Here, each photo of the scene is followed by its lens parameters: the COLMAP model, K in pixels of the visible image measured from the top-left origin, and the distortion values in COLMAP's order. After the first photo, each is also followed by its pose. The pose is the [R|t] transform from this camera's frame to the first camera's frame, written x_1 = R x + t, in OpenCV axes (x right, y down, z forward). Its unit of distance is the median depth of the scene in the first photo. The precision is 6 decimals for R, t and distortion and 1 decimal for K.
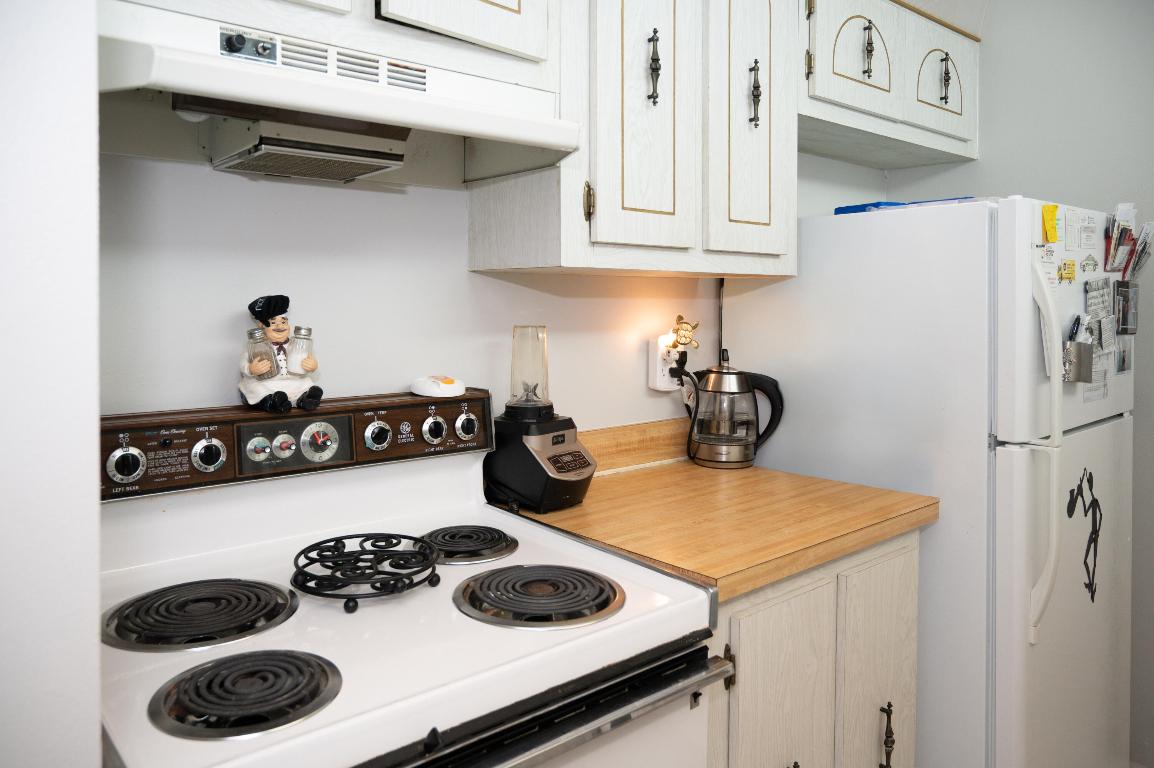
lens RADIAL K [[826.5, 0, 578.4], [0, 826.5, 309.7], [0, 0, 1]] dist [-0.001383, -0.000406]
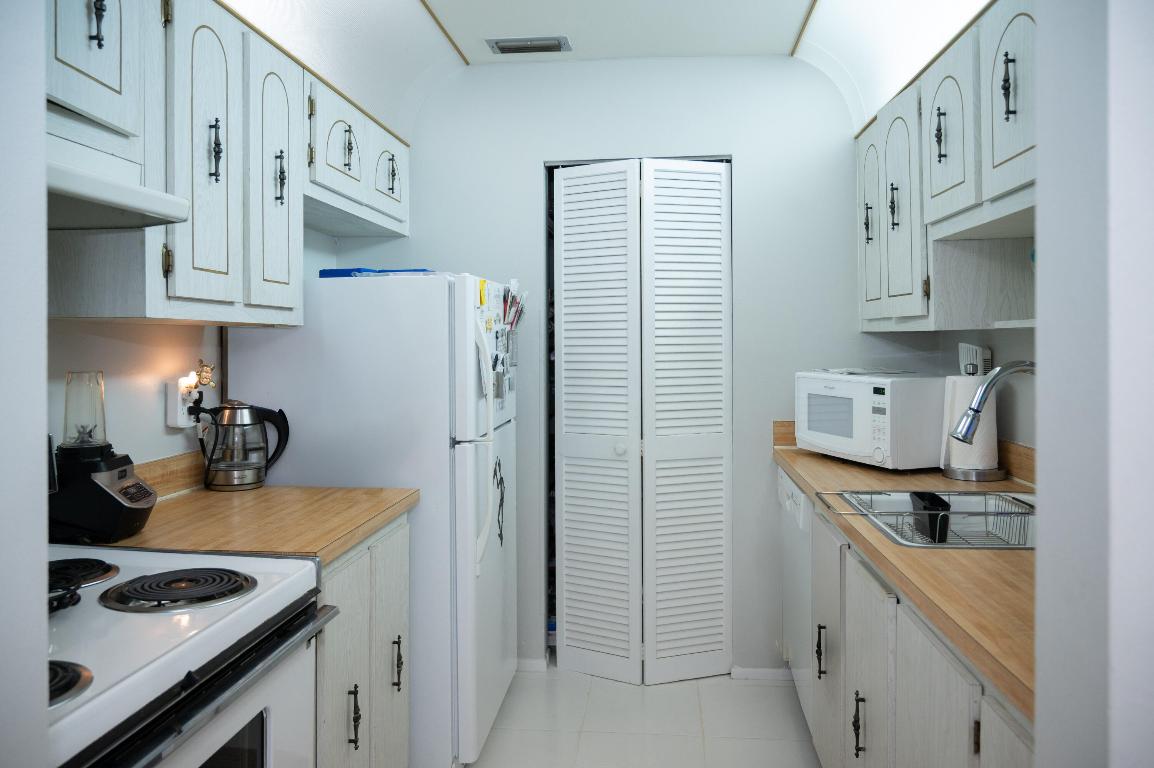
lens RADIAL K [[806.8, 0, 576.6], [0, 806.8, 342.2], [0, 0, 1]] dist [0.000883, -0.000091]
pose [[0.737479, -0.005168, 0.675350, -0.257199], [0.013544, 0.999883, -0.007139, -0.001792], [-0.675234, 0.014412, 0.737463, -0.168018]]
